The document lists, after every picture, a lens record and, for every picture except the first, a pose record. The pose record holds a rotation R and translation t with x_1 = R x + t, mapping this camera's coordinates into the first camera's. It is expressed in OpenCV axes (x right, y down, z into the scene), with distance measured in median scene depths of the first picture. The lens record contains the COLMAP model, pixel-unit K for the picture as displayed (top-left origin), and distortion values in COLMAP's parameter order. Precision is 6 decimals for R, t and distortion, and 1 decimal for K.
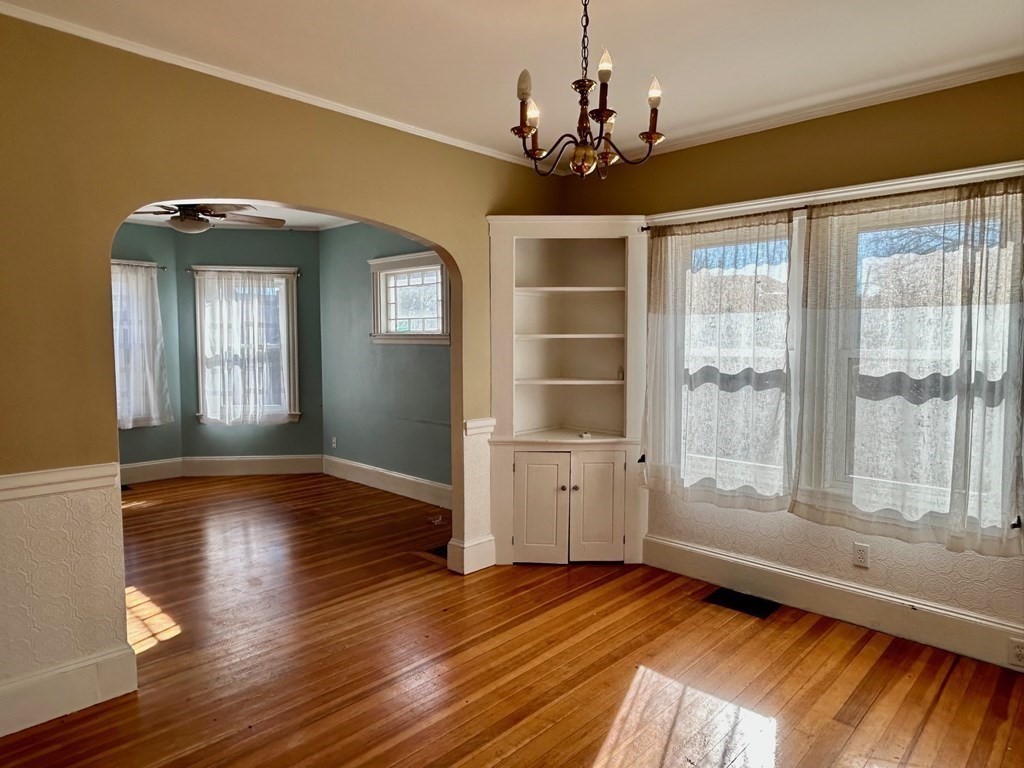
lens RADIAL K [[644.8, 0, 510.1], [0, 644.8, 378.9], [0, 0, 1]] dist [-0.004819, -0.000098]
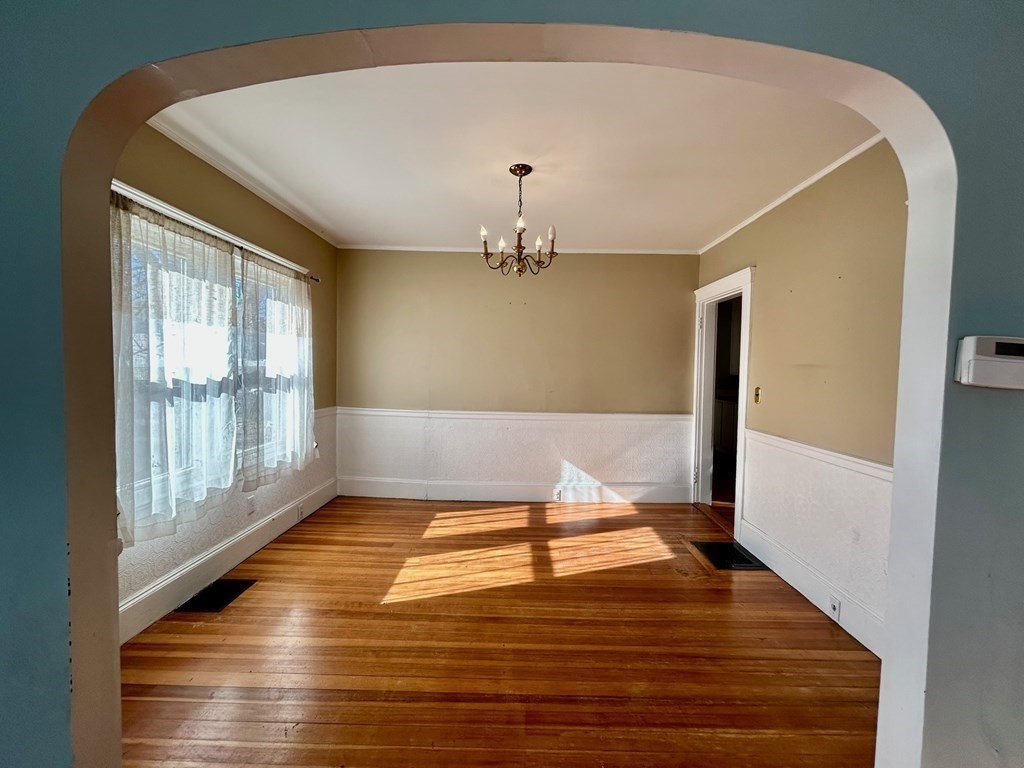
lens RADIAL K [[417.9, 0, 511.5], [0, 417.9, 383.3], [0, 0, 1]] dist [-0.002575, -0.000011]
pose [[-0.680883, -0.045166, 0.730998, -0.504571], [0.020944, 0.996488, 0.081078, -0.056107], [-0.732092, 0.070515, -0.677546, 1.169891]]
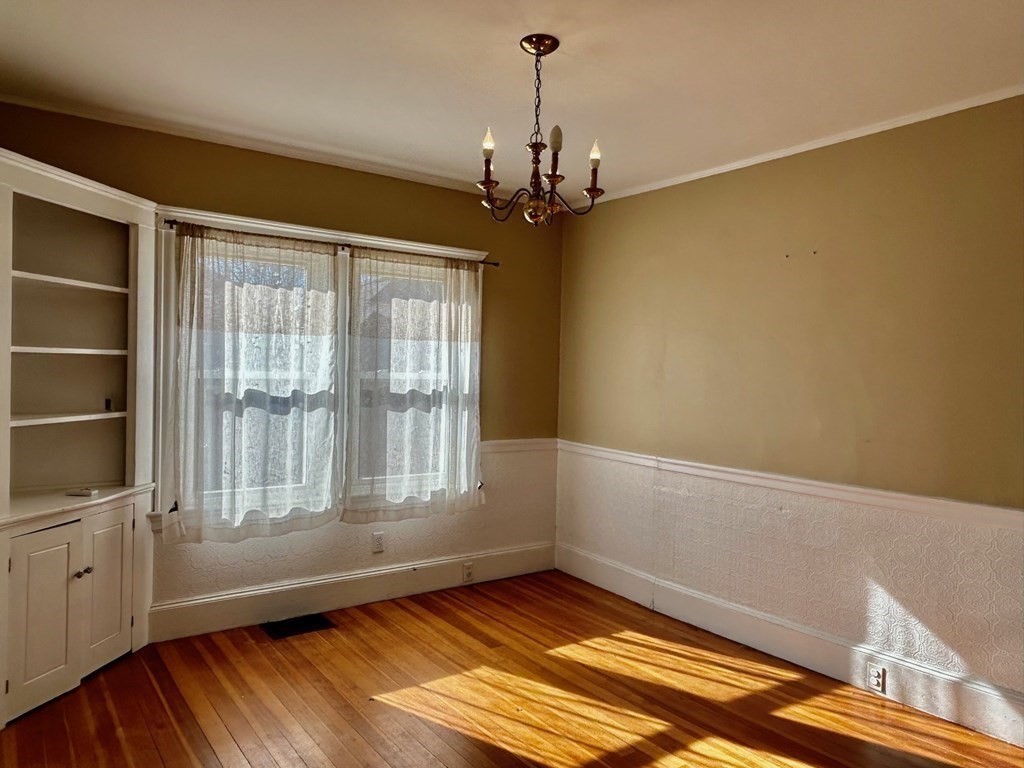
lens RADIAL K [[703.4, 0, 506.6], [0, 703.4, 383.3], [0, 0, 1]] dist [0.007373, -0.000047]
pose [[0.175171, -0.016298, 0.984403, -0.697915], [0.037045, 0.999264, 0.009952, -0.027946], [-0.983841, 0.034724, 0.175646, 0.515326]]
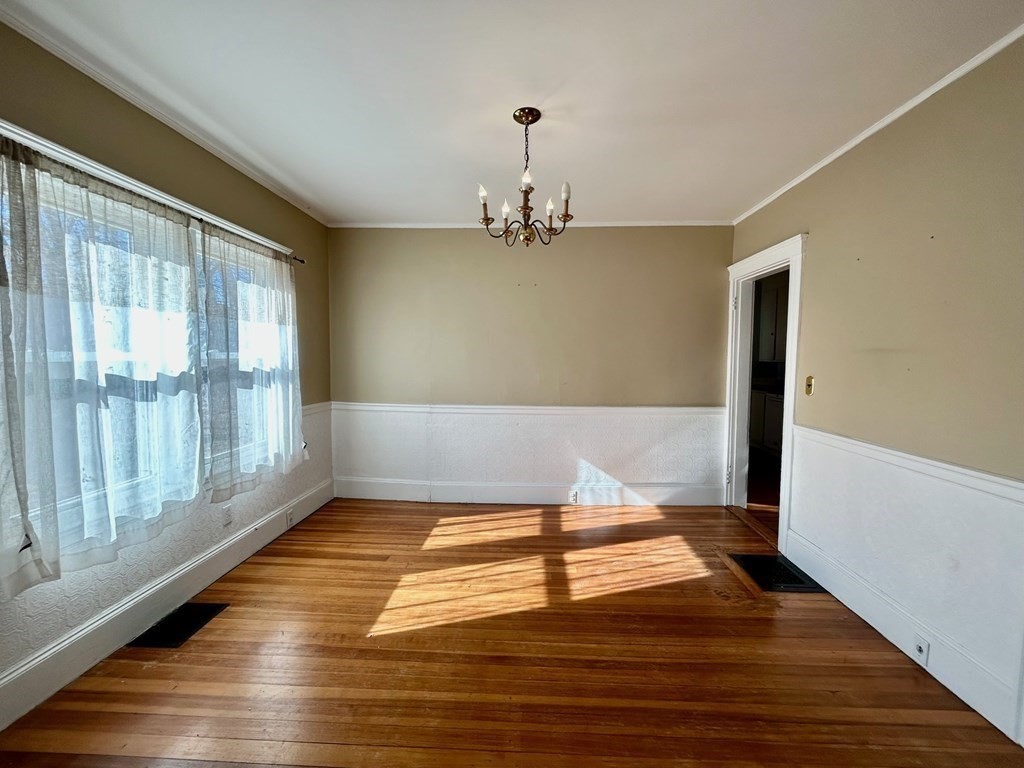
lens RADIAL K [[417.9, 0, 511.5], [0, 417.9, 383.3], [0, 0, 1]] dist [-0.002575, -0.000011]
pose [[-0.657331, -0.056799, 0.751459, -0.417705], [0.034386, 0.993857, 0.105199, -0.049428], [-0.752817, 0.094990, -0.651340, 1.075206]]
